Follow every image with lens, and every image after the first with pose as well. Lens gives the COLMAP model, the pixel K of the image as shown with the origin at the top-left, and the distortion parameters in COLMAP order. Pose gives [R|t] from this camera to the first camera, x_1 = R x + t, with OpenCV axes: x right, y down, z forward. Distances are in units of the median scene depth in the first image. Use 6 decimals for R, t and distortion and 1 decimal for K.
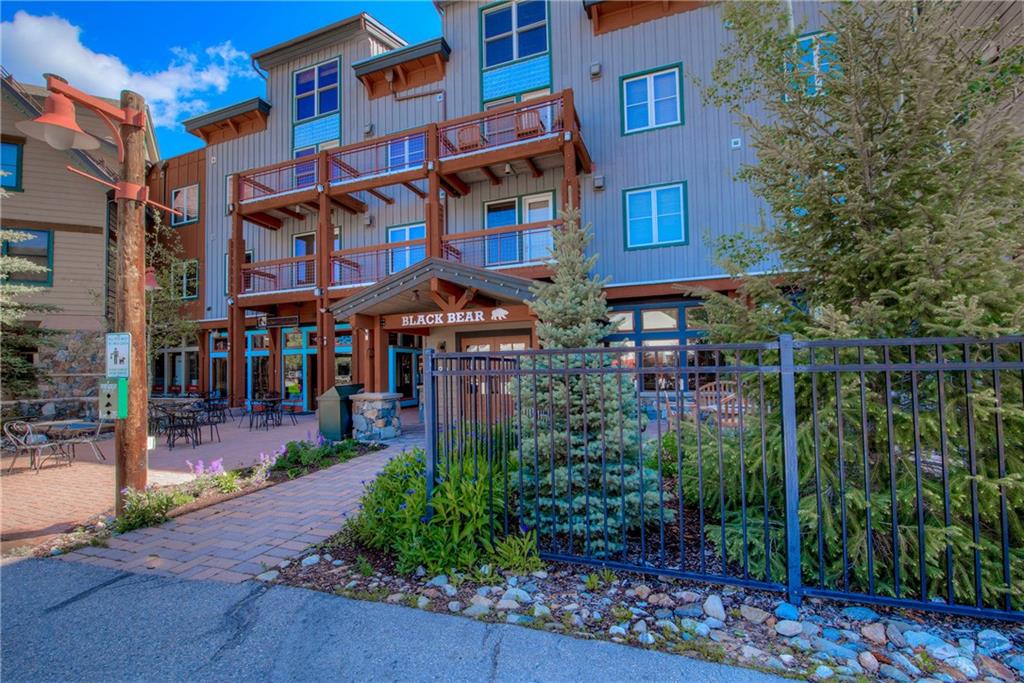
lens RADIAL K [[434.5, 0, 502.5], [0, 434.5, 353.2], [0, 0, 1]] dist [-0.017817, -0.000817]
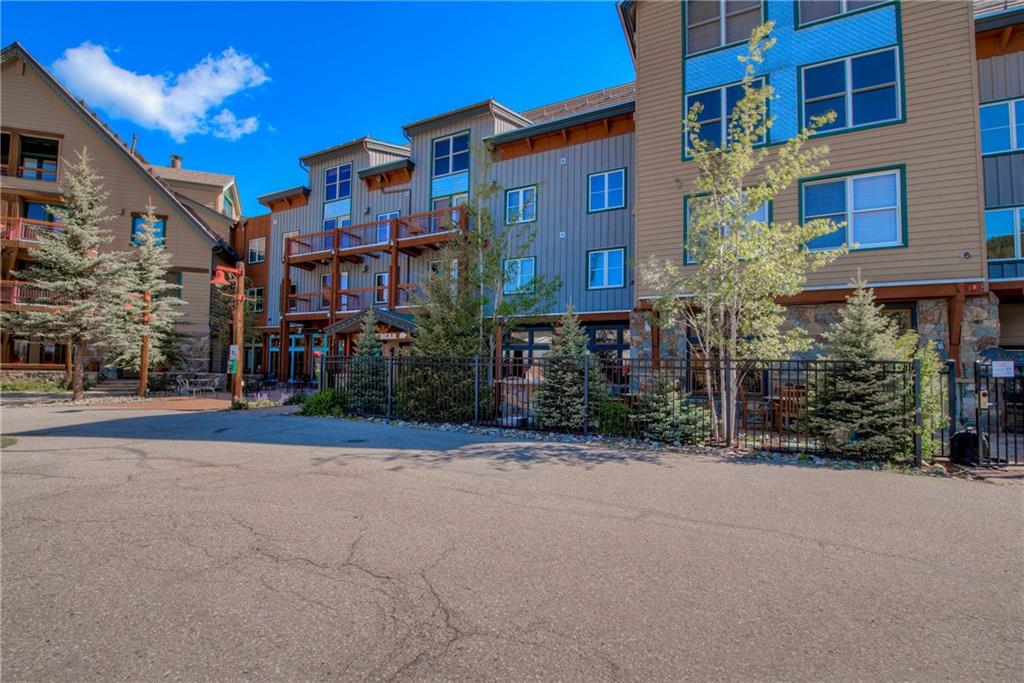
lens RADIAL K [[434.5, 0, 502.5], [0, 434.5, 353.2], [0, 0, 1]] dist [-0.017817, -0.000817]
pose [[0.993113, 0.034764, -0.111887, 0.372500], [-0.034646, 0.999395, 0.002996, -0.017759], [0.111924, 0.000901, 0.993716, -0.510696]]
